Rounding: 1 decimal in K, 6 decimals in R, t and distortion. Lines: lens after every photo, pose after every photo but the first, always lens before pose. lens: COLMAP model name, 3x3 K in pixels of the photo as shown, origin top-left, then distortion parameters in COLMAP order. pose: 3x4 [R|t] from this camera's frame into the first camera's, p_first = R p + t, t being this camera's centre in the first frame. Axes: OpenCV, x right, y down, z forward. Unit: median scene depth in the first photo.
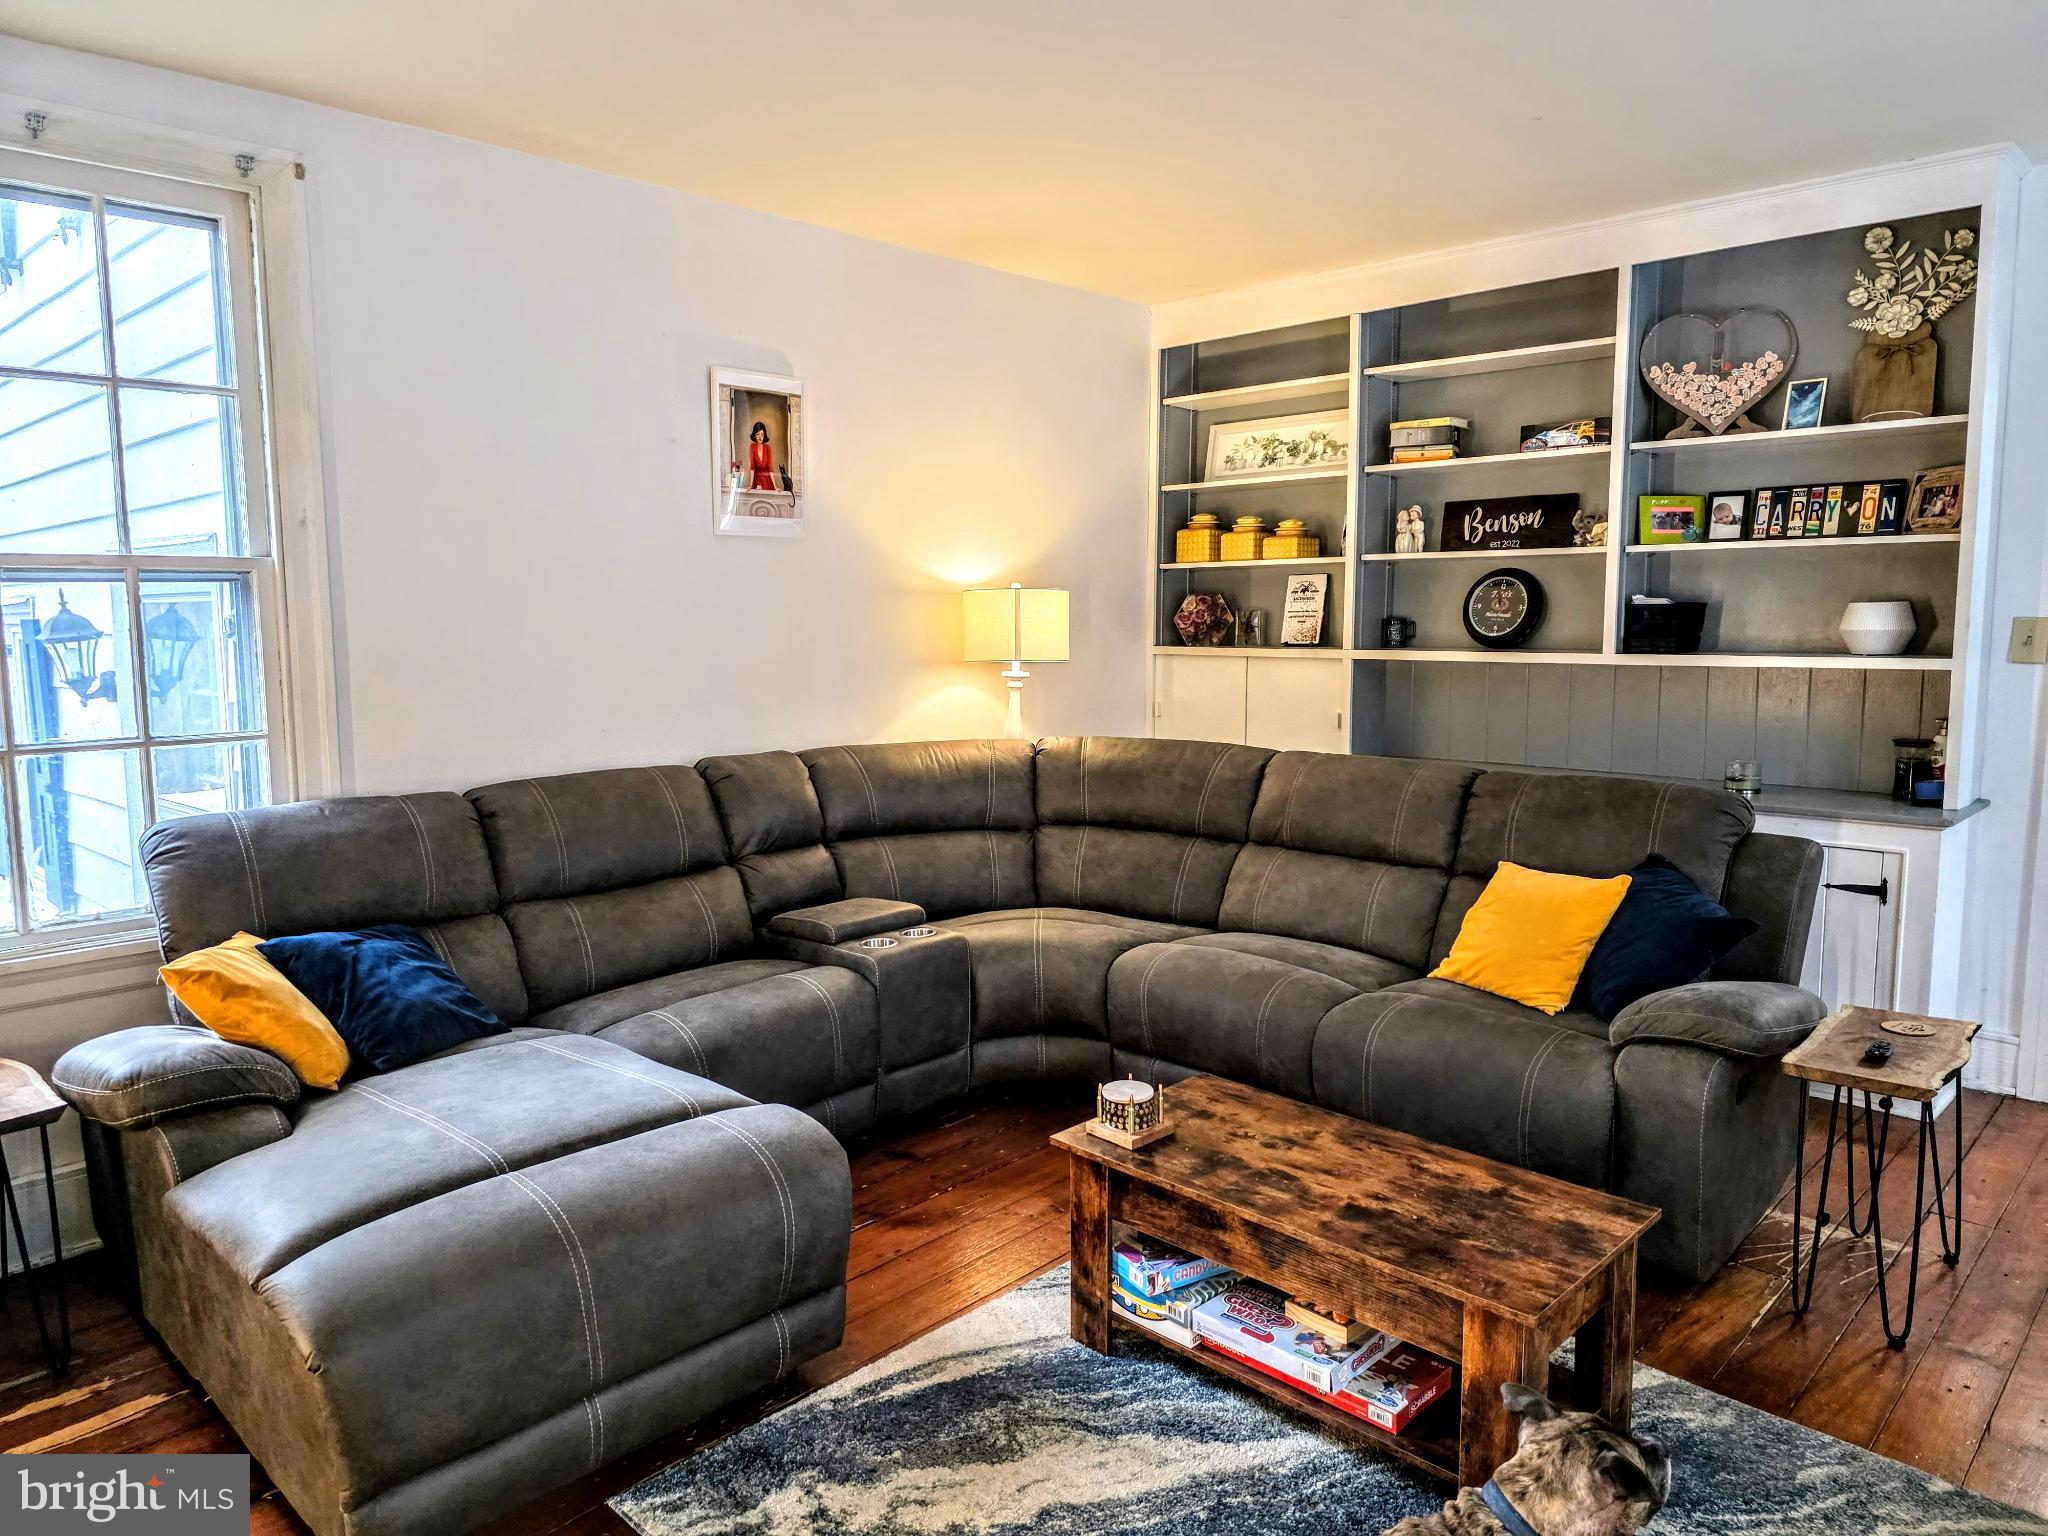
lens RADIAL K [[1369.7, 0, 1054.8], [0, 1369.7, 760.4], [0, 0, 1]] dist [0.093569, -0.091829]
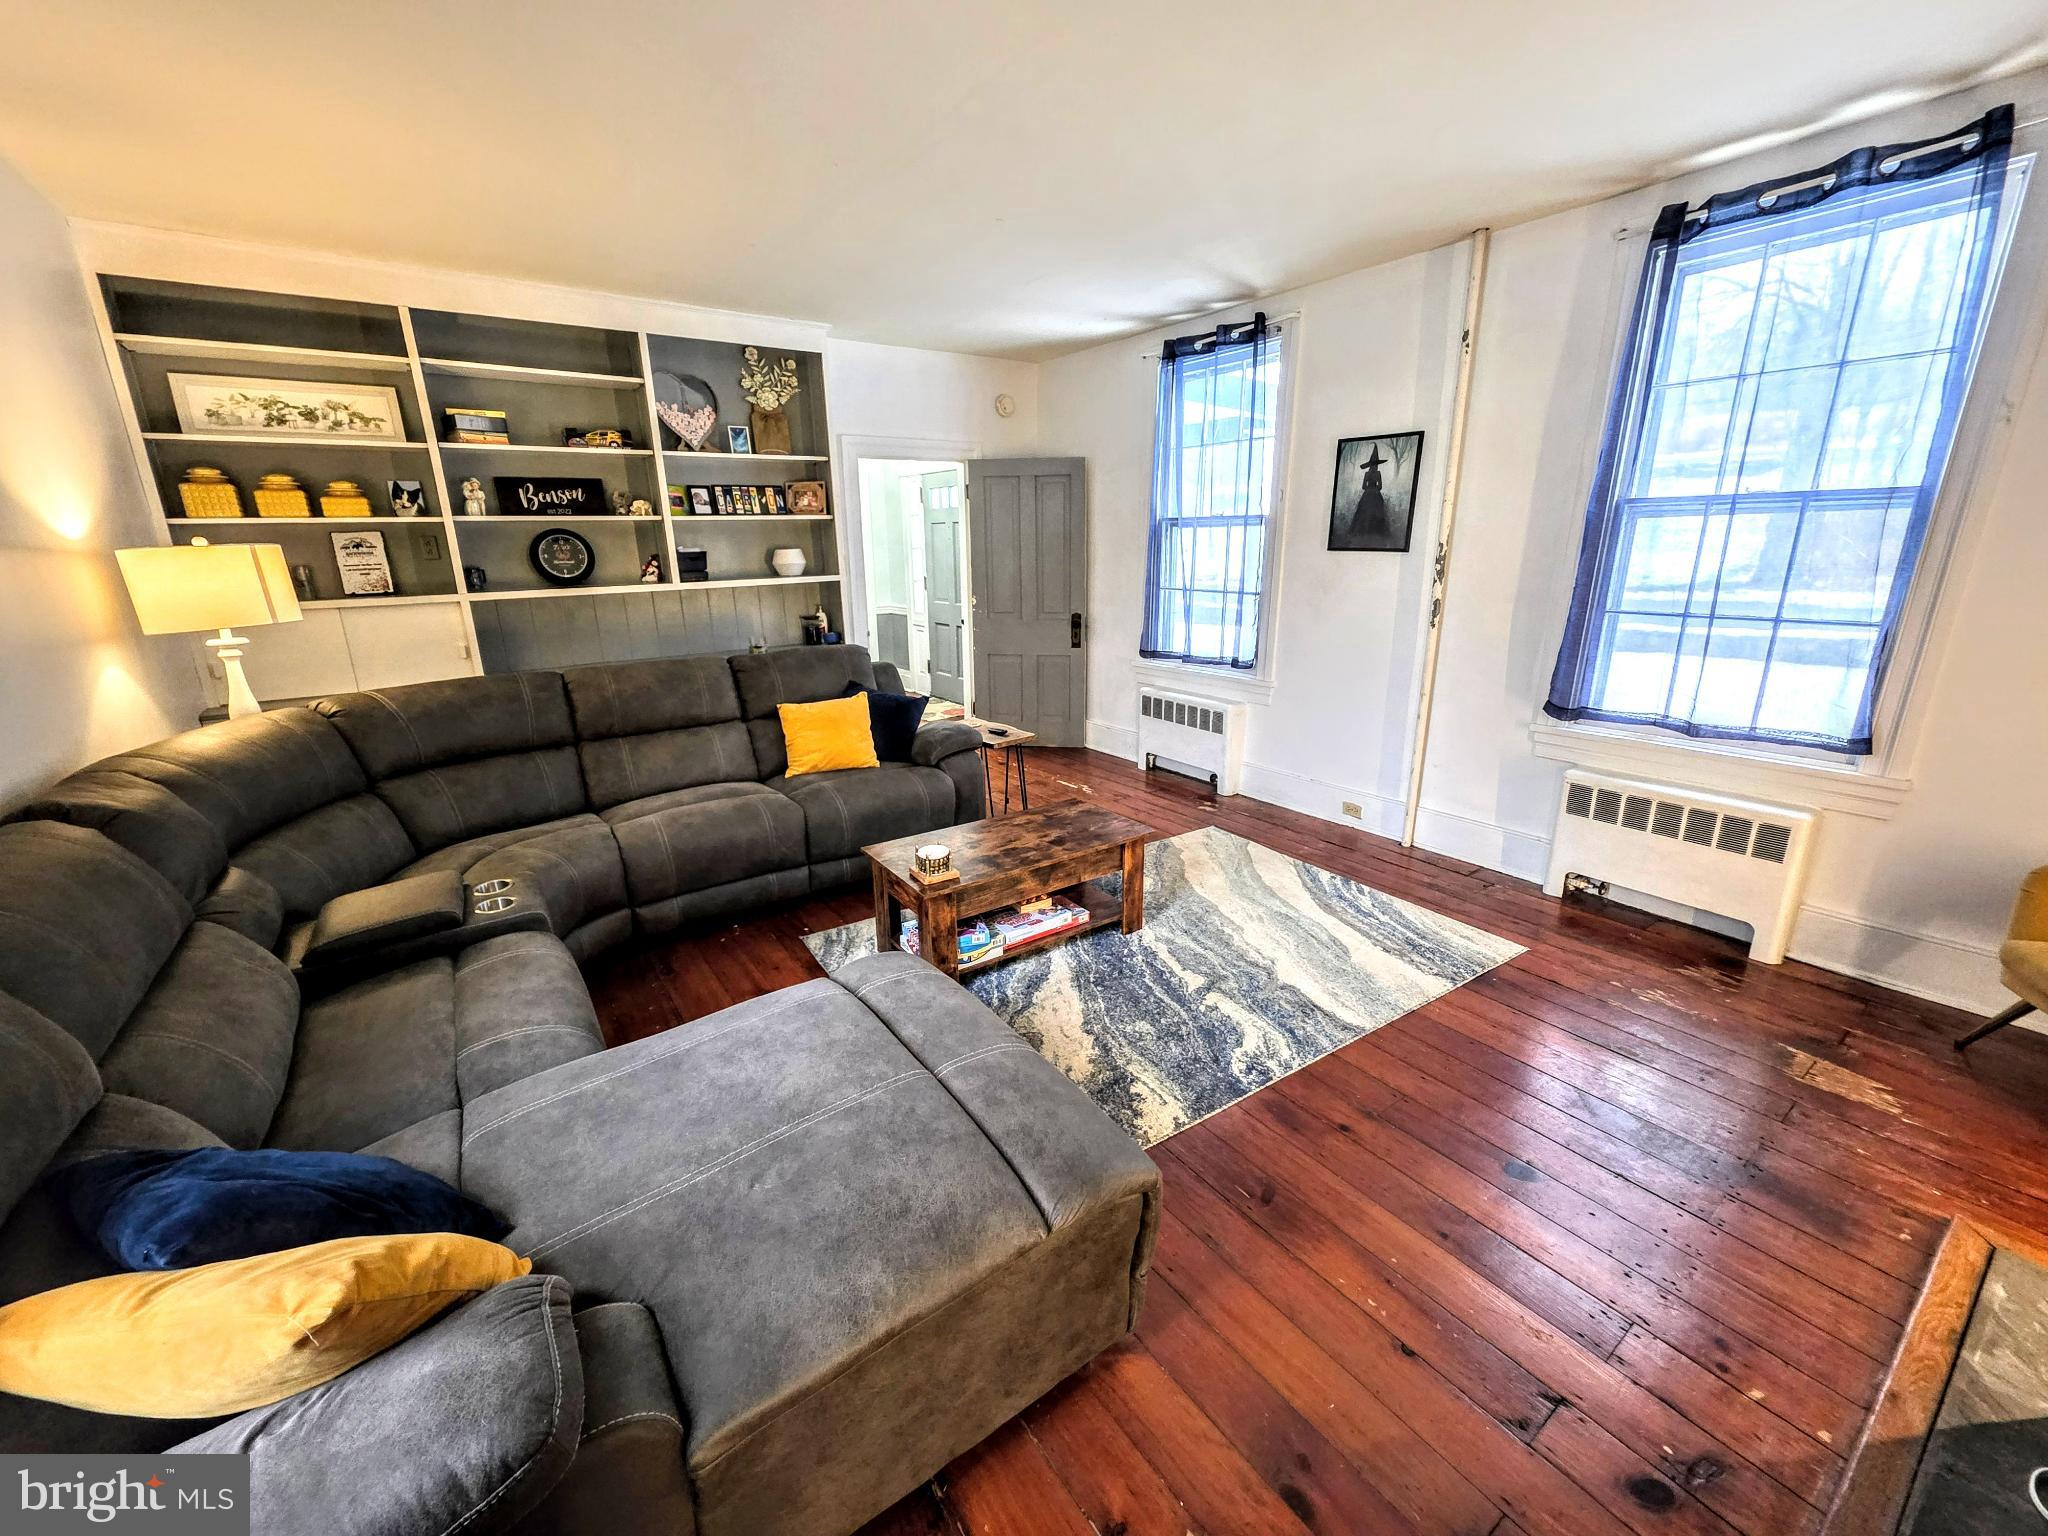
lens RADIAL K [[812.4, 0, 1024.0], [0, 812.4, 768.0], [0, 0, 1]] dist [0.003378, 0.000066]
pose [[0.205525, -0.269785, 0.940732, -0.515302], [0.129620, 0.960288, 0.247074, -0.054414], [-0.970030, 0.071158, 0.232332, 0.412460]]
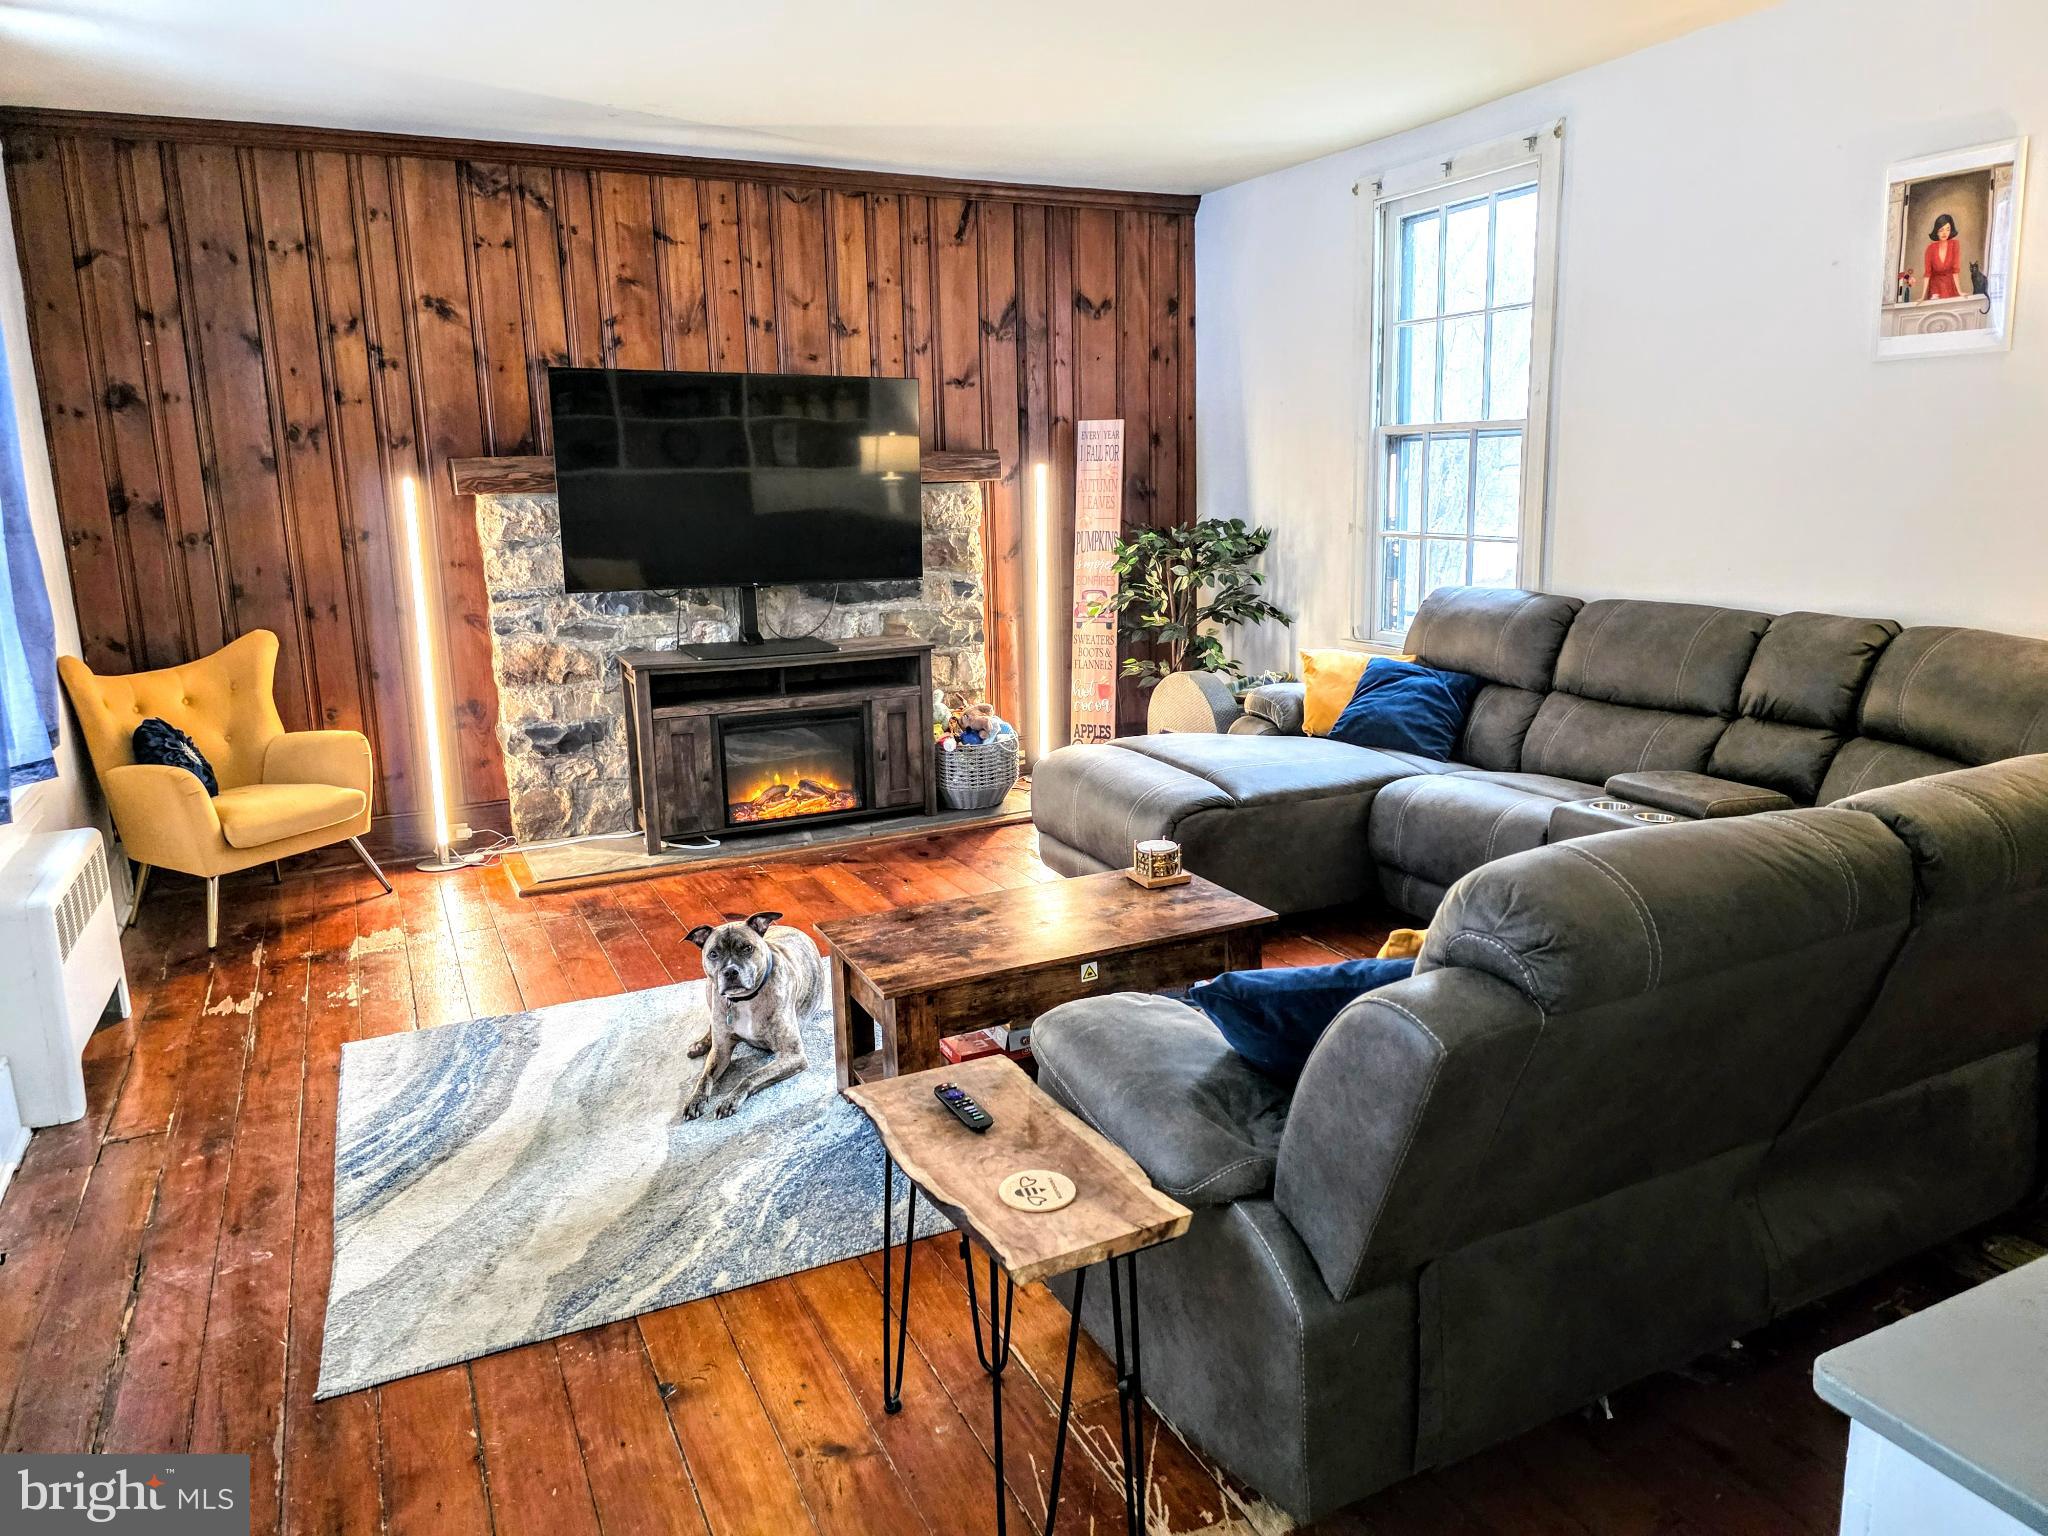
lens RADIAL K [[1369.7, 0, 1054.8], [0, 1369.7, 760.4], [0, 0, 1]] dist [0.093569, -0.091829]
pose [[-0.344227, 0.212066, -0.914623, 0.773781], [-0.088234, 0.962539, 0.256384, -0.098674], [0.934731, 0.168955, -0.312620, 0.805516]]
